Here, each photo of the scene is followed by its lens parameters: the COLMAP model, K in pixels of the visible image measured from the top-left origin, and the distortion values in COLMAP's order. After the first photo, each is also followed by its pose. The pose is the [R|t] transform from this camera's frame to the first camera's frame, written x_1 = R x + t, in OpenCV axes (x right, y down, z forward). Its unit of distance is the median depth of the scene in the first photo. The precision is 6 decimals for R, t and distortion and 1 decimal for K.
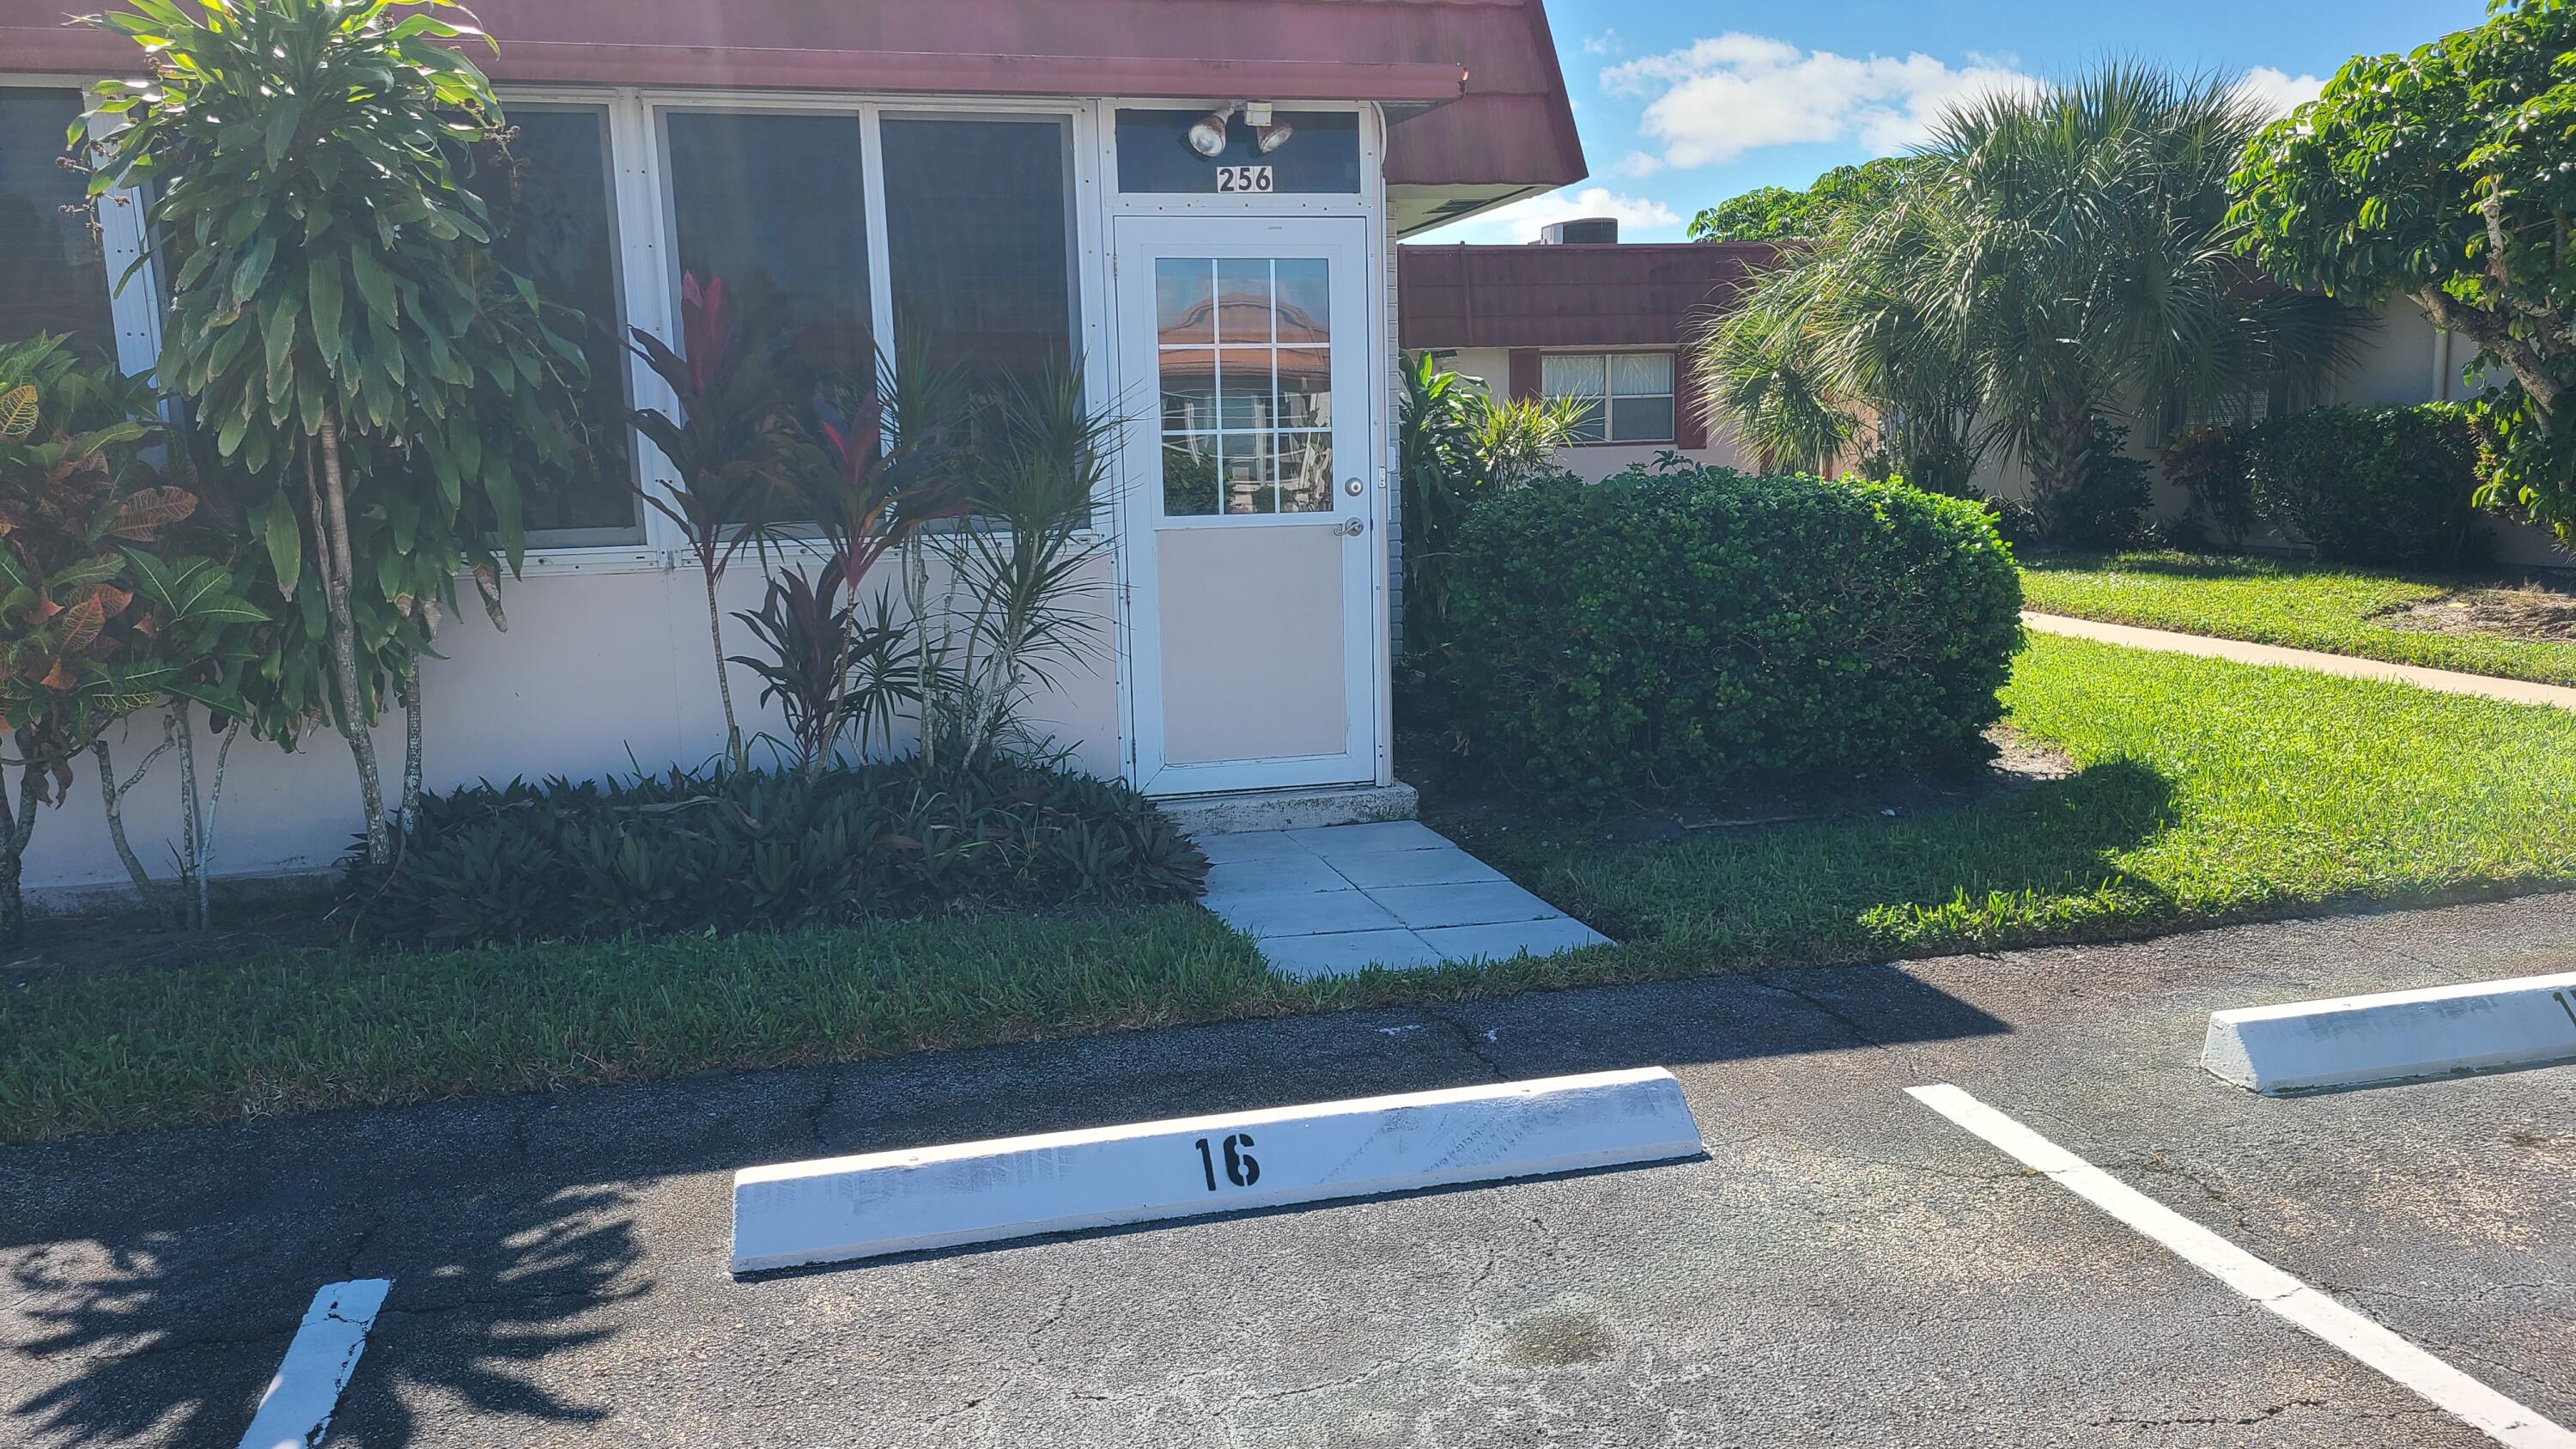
lens RADIAL K [[1906.7, 0, 1287.0], [0, 1906.7, 734.5], [0, 0, 1]] dist [0.038426, 0.000296]
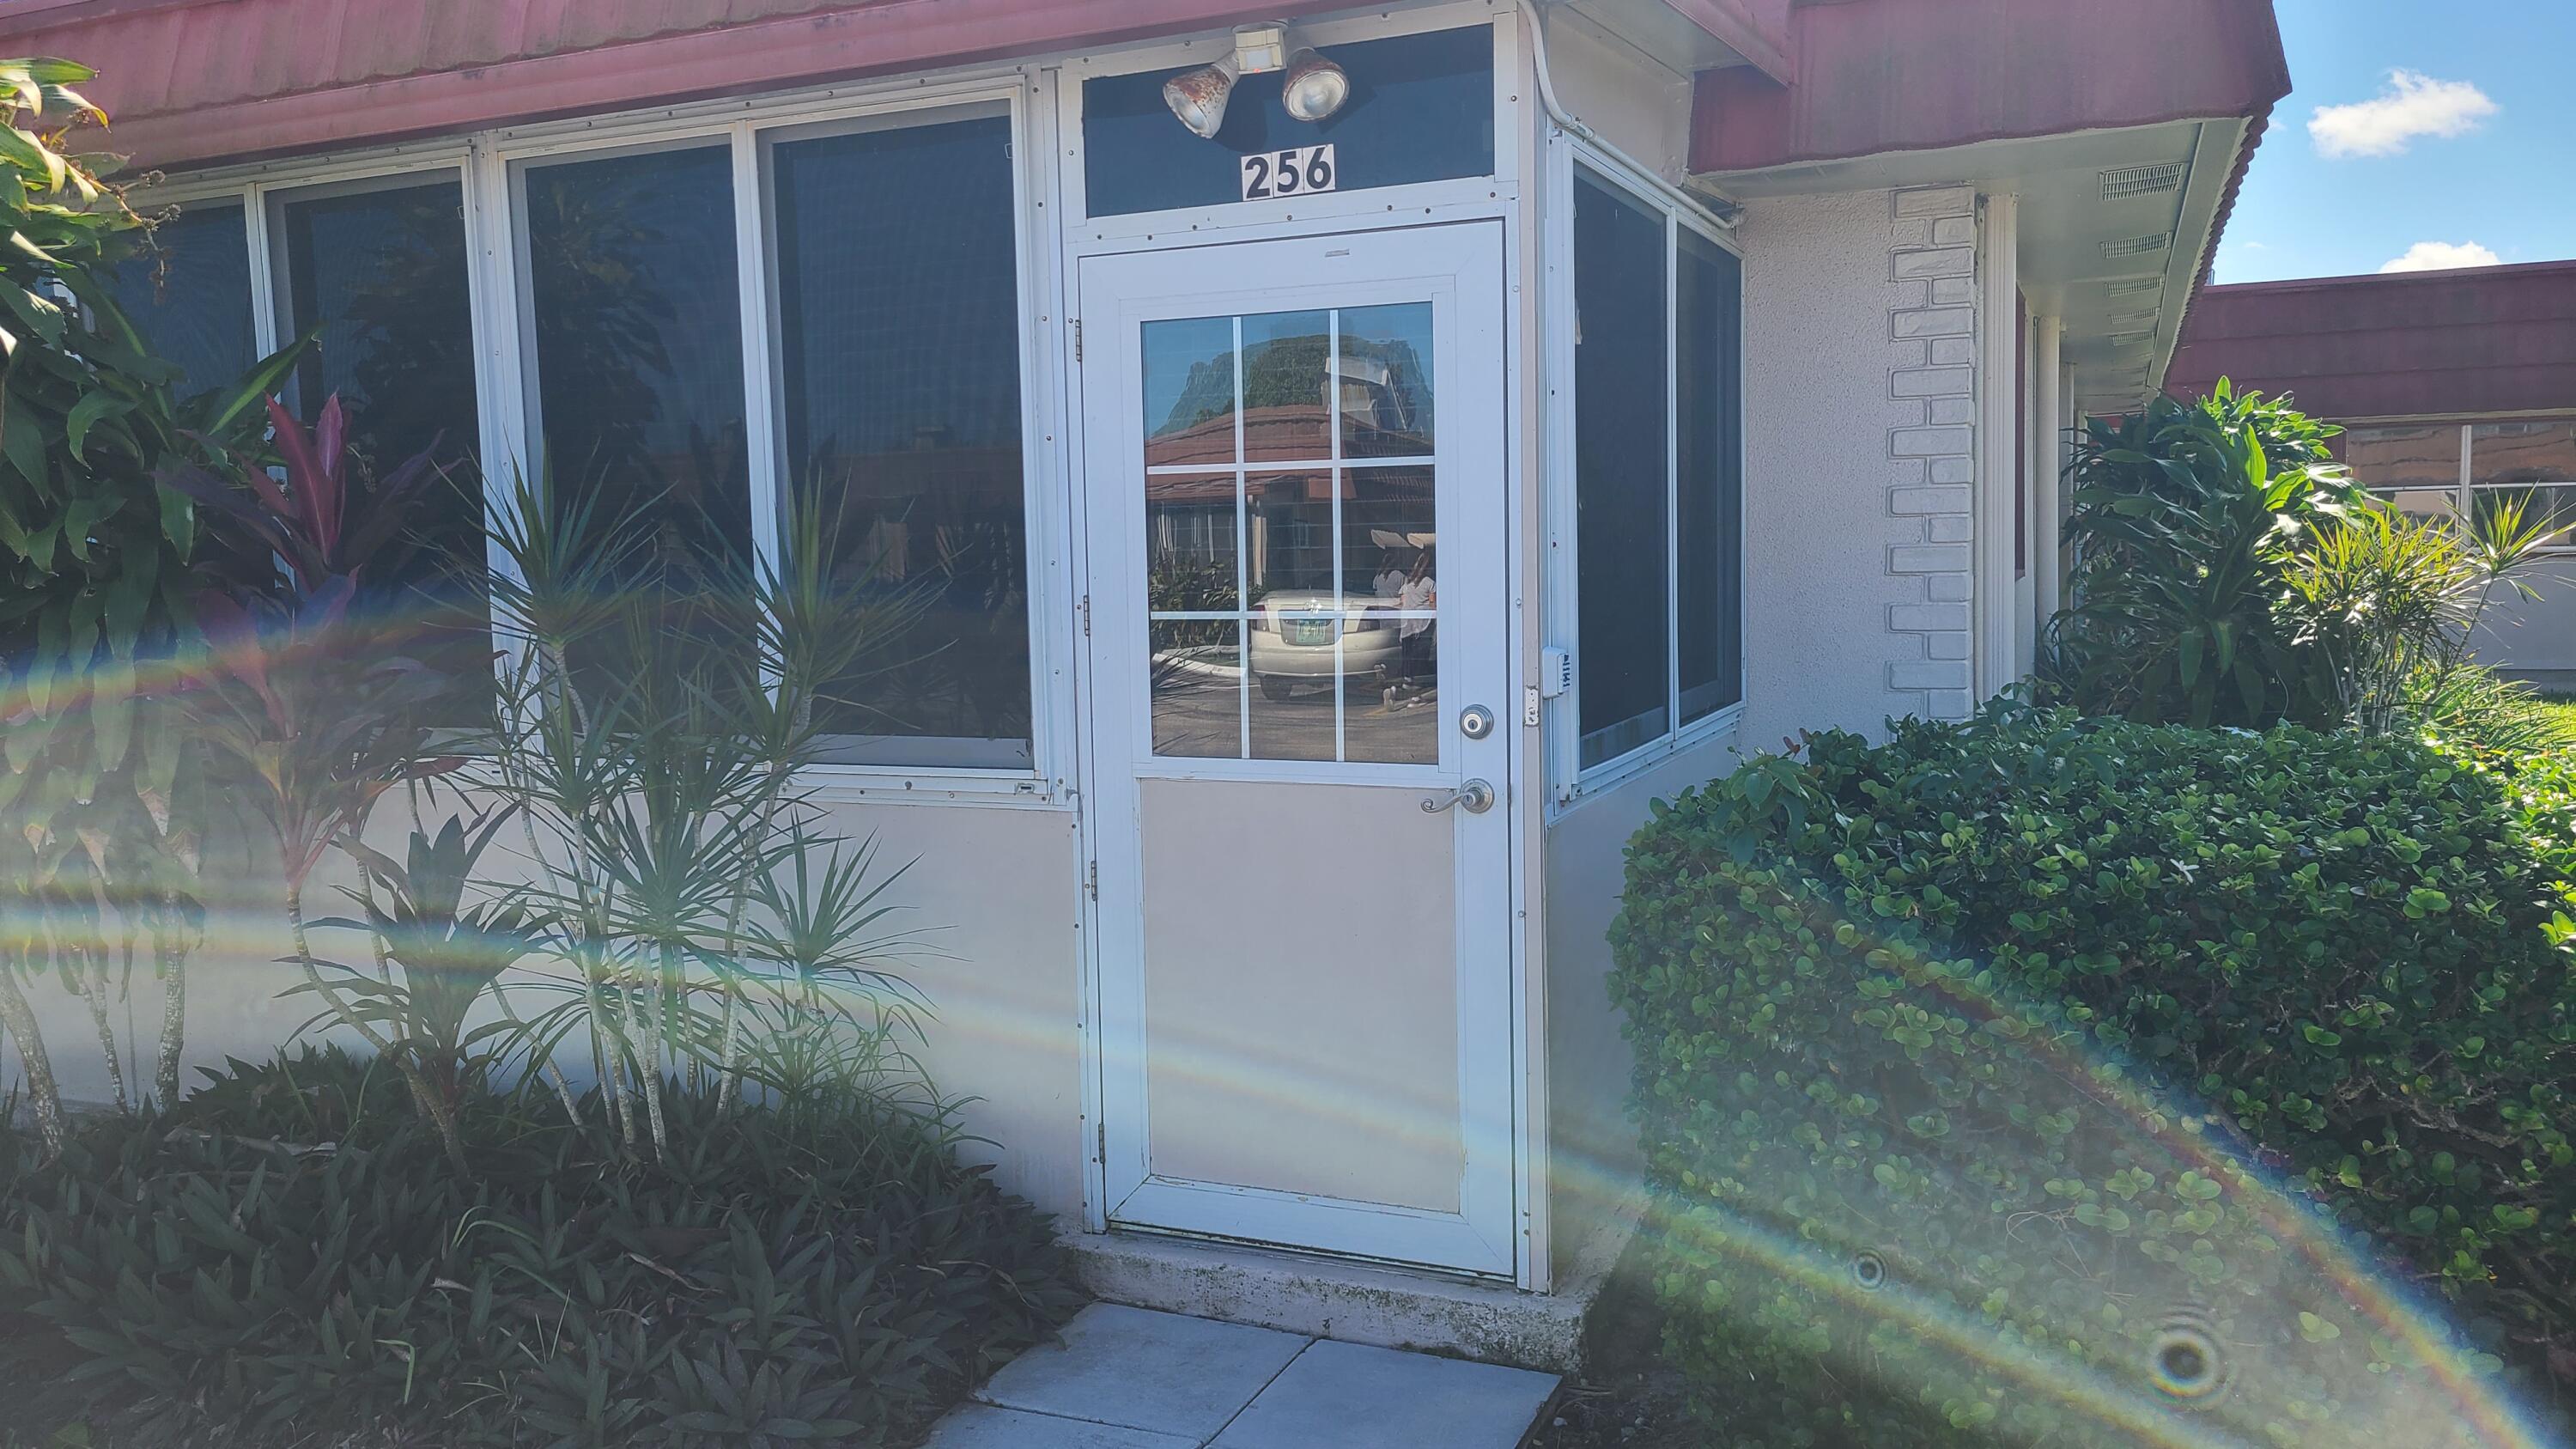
lens RADIAL K [[1906.7, 0, 1287.0], [0, 1906.7, 712.0], [0, 0, 1]] dist [0.038426, 0.000296]
pose [[0.784398, 0.057999, -0.617540, 0.334209], [-0.094138, 0.995217, -0.026103, -0.118274], [0.613072, 0.078609, 0.786106, 0.572132]]
